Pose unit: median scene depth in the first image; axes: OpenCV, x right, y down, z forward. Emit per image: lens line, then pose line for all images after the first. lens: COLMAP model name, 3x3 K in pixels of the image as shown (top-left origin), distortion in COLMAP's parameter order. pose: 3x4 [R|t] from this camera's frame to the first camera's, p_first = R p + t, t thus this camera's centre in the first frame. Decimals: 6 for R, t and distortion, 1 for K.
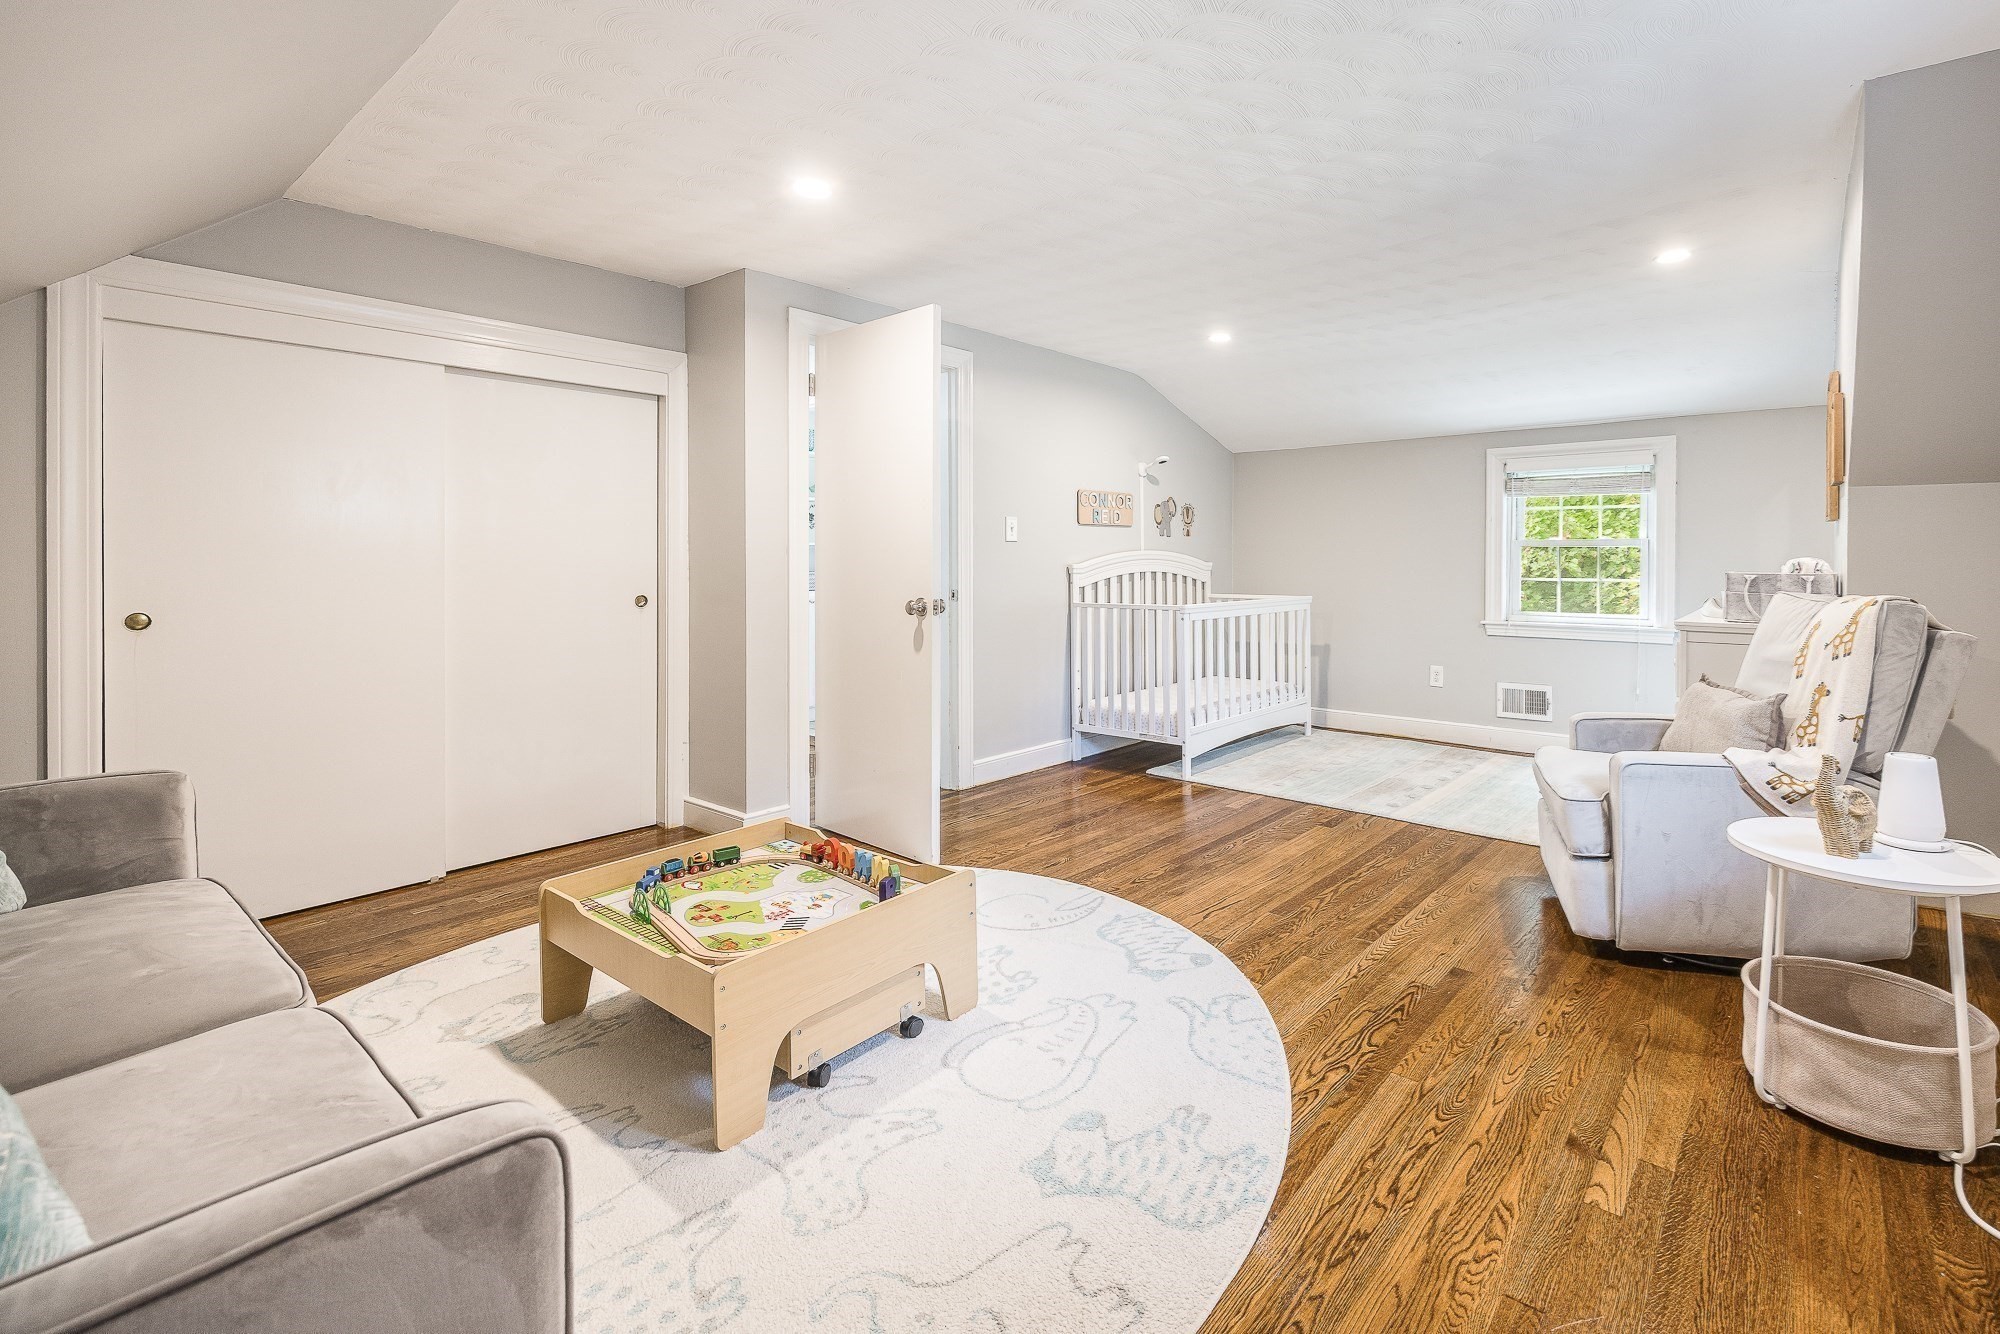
lens RADIAL K [[882.0, 0, 1158.8], [0, 882.0, 570.2], [0, 0, 1]] dist [-0.000911, -0.000018]
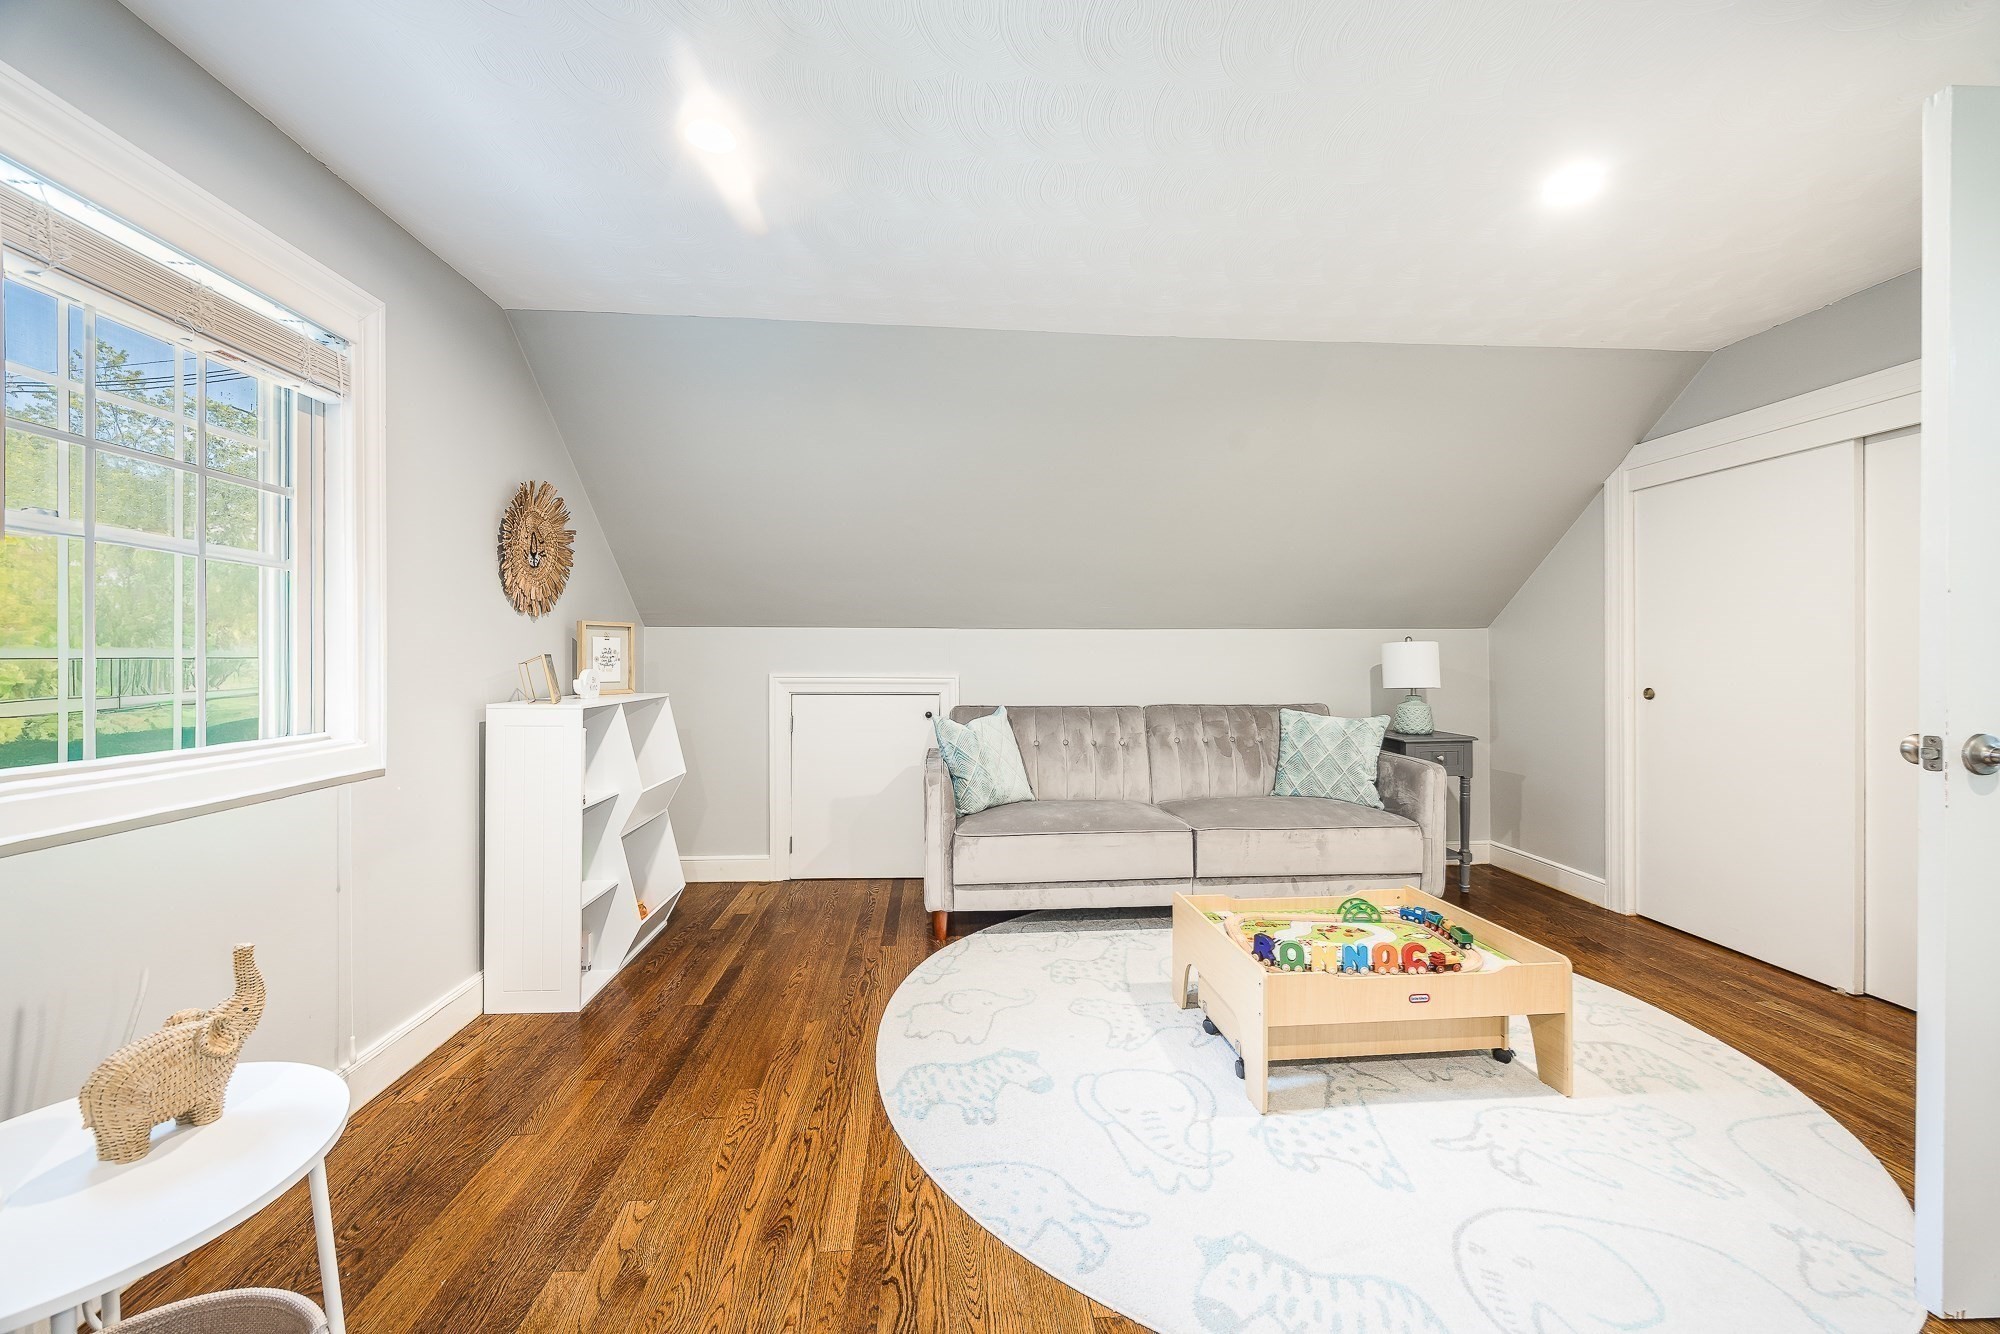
lens RADIAL K [[773.5, 0, 991.9], [0, 773.5, 645.1], [0, 0, 1]] dist [-0.001839, -0.000355]
pose [[-0.763324, -0.006310, -0.645985, 0.716302], [-0.006710, 0.999976, -0.001839, -0.021384], [0.645981, 0.002931, -0.763348, 1.830366]]
